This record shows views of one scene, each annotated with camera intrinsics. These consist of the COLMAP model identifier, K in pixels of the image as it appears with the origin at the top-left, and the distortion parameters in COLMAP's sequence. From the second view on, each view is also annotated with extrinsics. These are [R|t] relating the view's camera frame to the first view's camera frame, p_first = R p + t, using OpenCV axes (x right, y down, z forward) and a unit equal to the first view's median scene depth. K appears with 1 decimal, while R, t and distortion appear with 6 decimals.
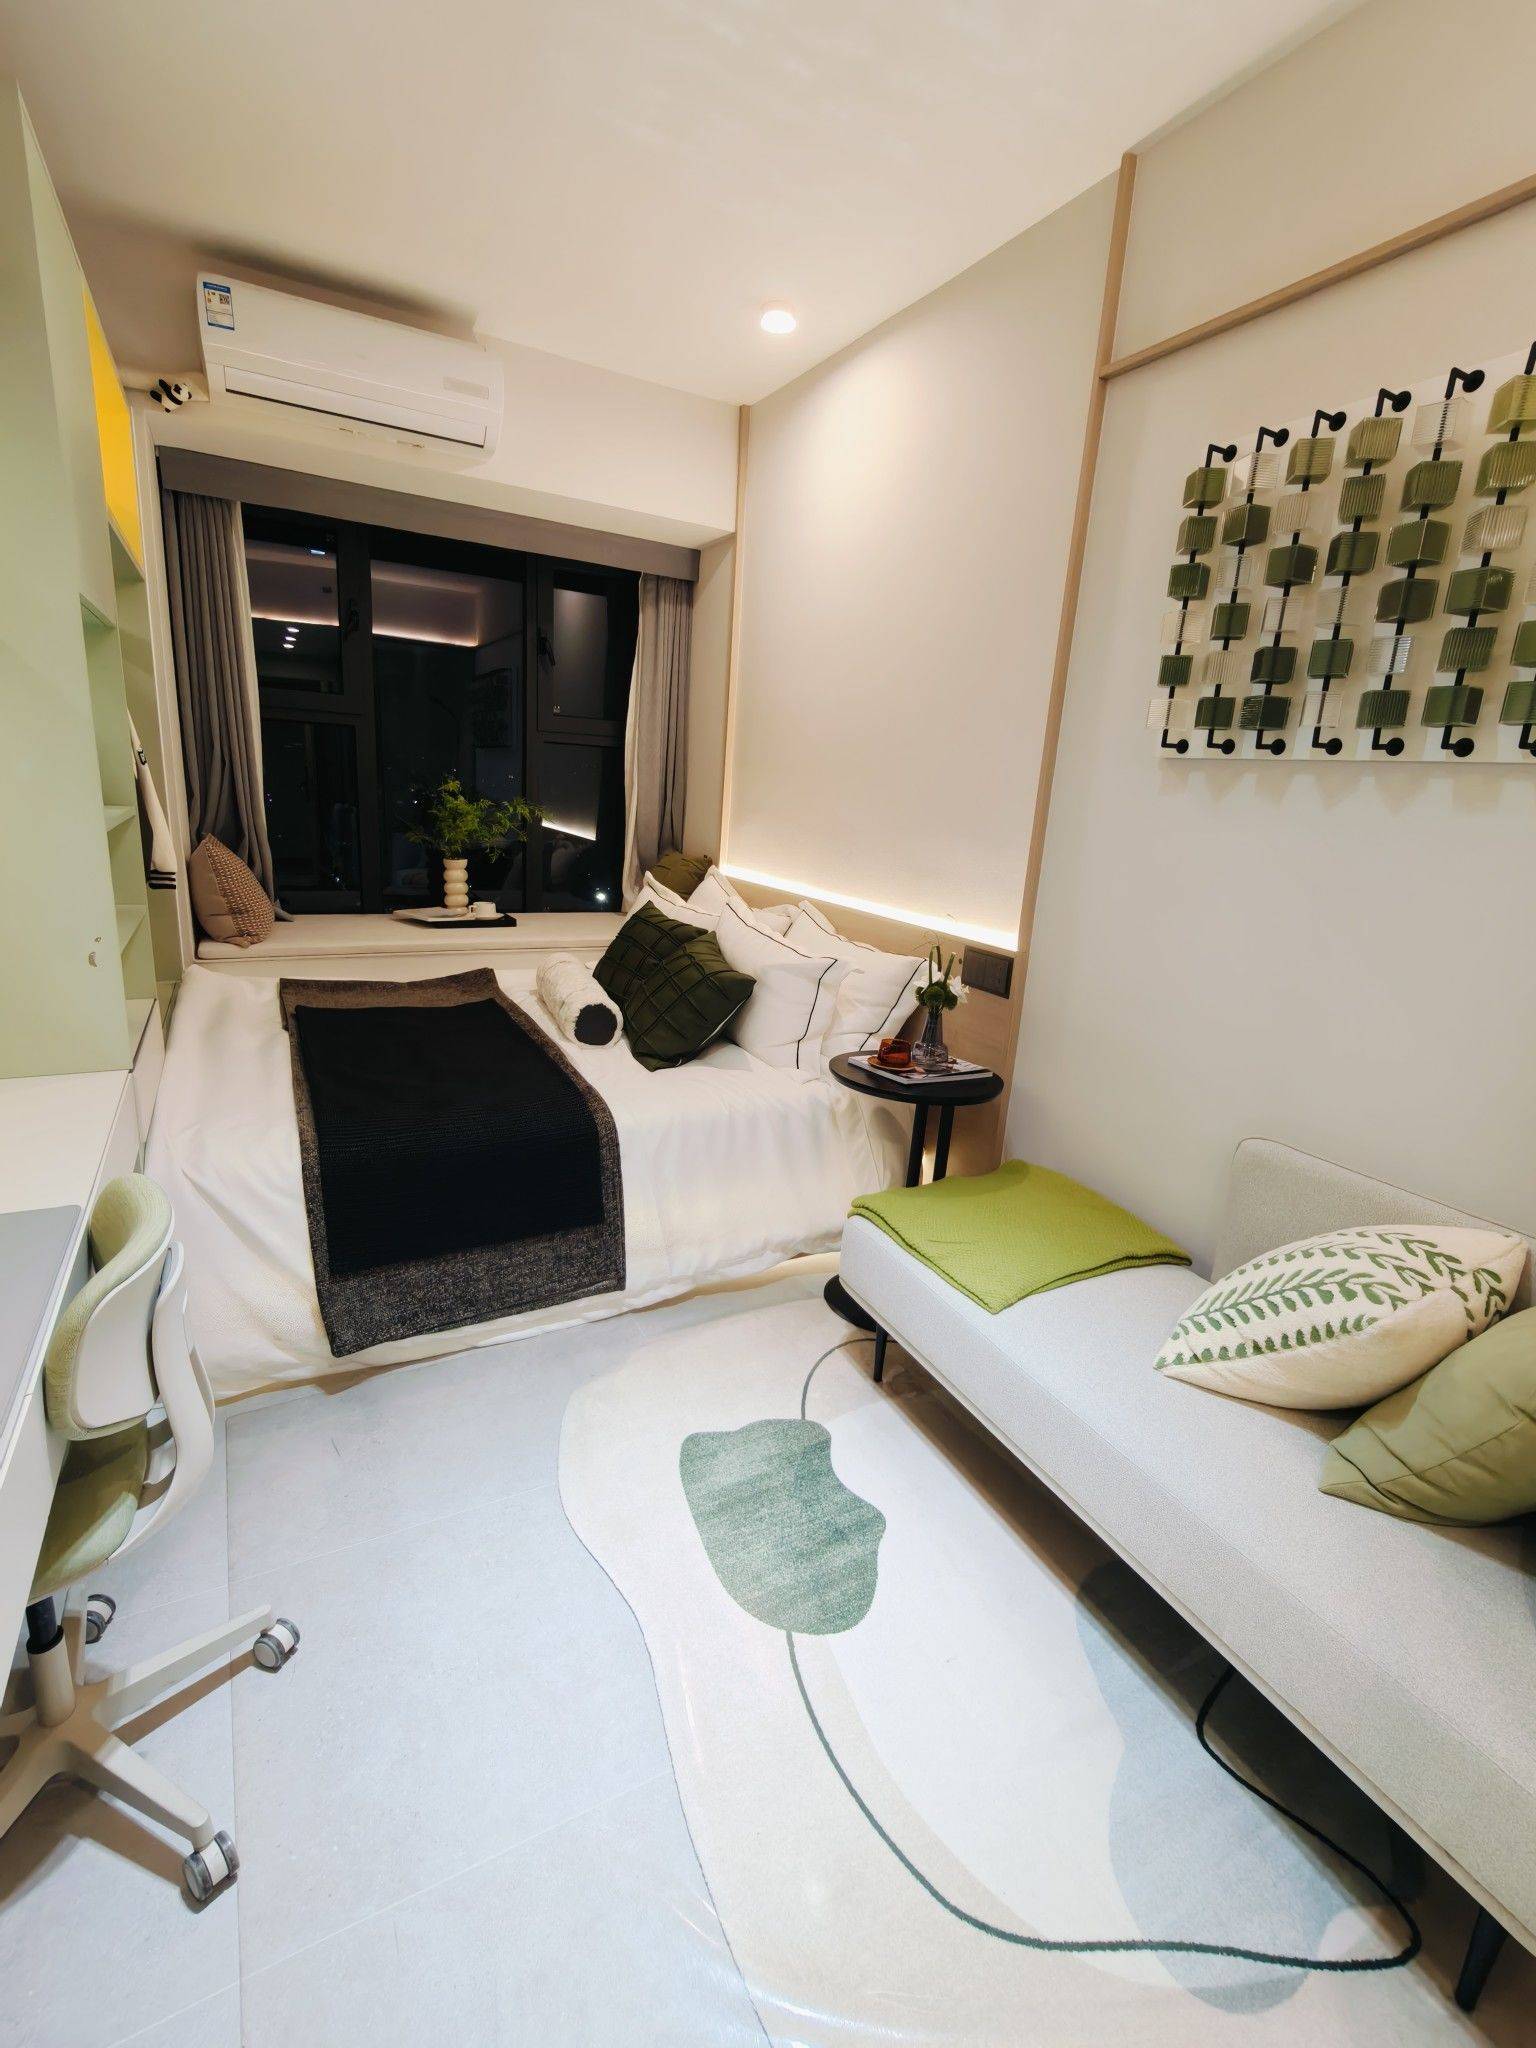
lens RADIAL K [[925.7, 0, 764.8], [0, 925.7, 1023.8], [0, 0, 1]] dist [0.000542, 0.000288]
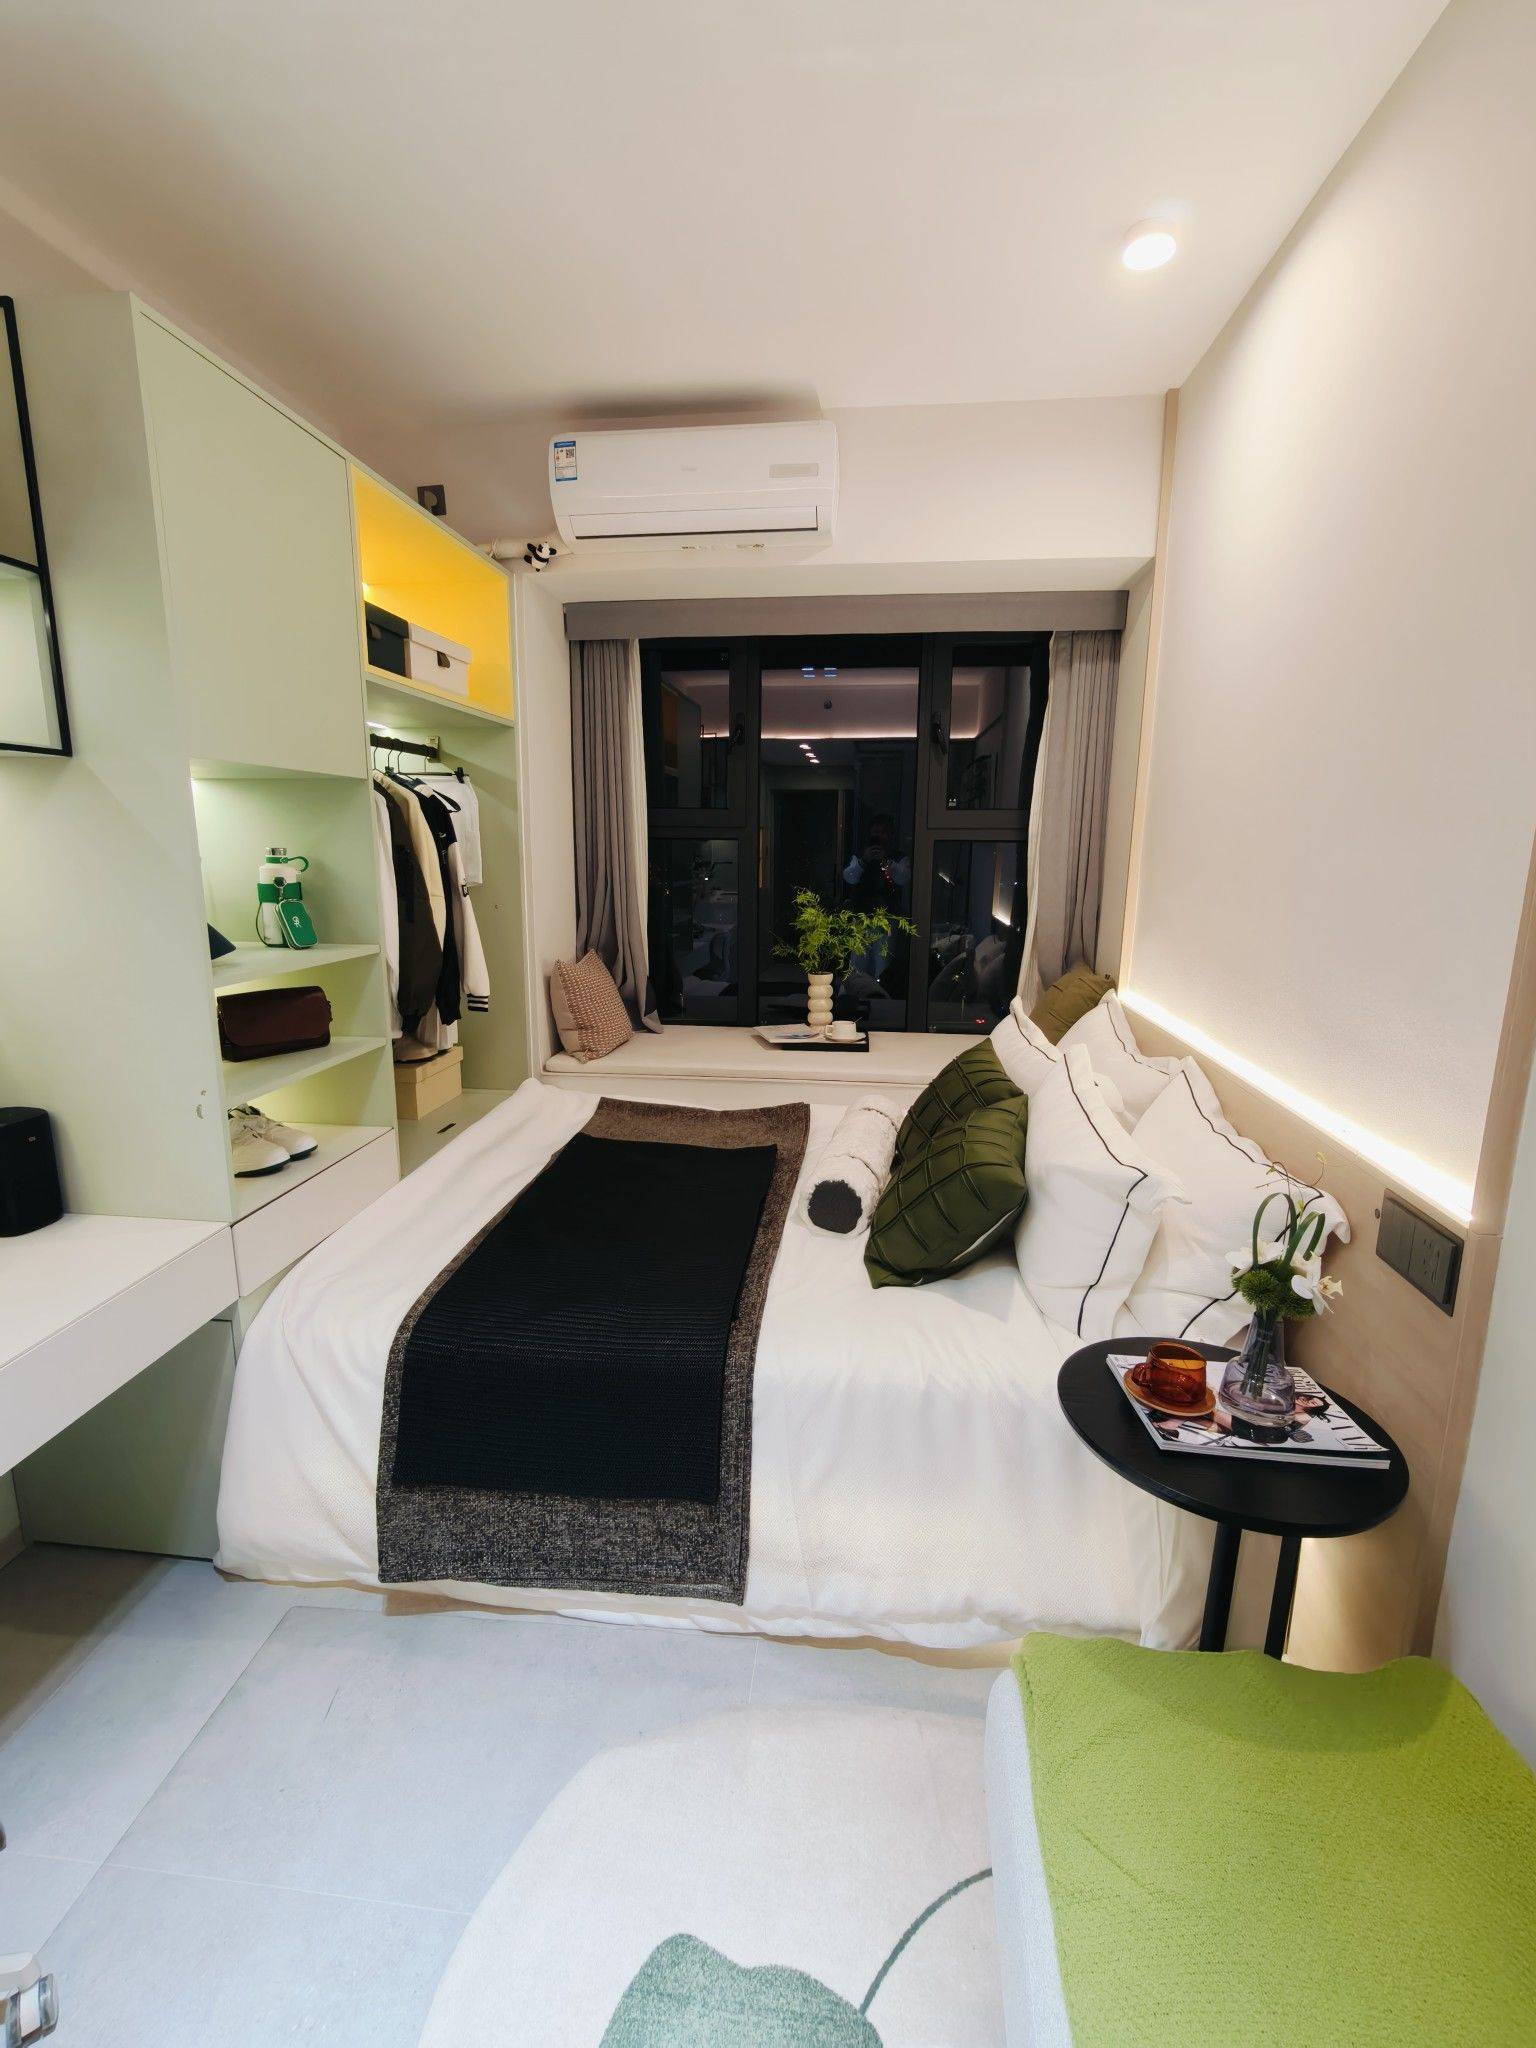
lens RADIAL K [[924.8, 0, 763.7], [0, 924.8, 1024.0], [0, 0, 1]] dist [0.000376, 0.001517]
pose [[0.815201, 0.055651, -0.576499, 0.276512], [-0.102378, 0.993545, -0.048858, -0.142012], [0.570058, 0.098850, 0.815636, 0.412148]]
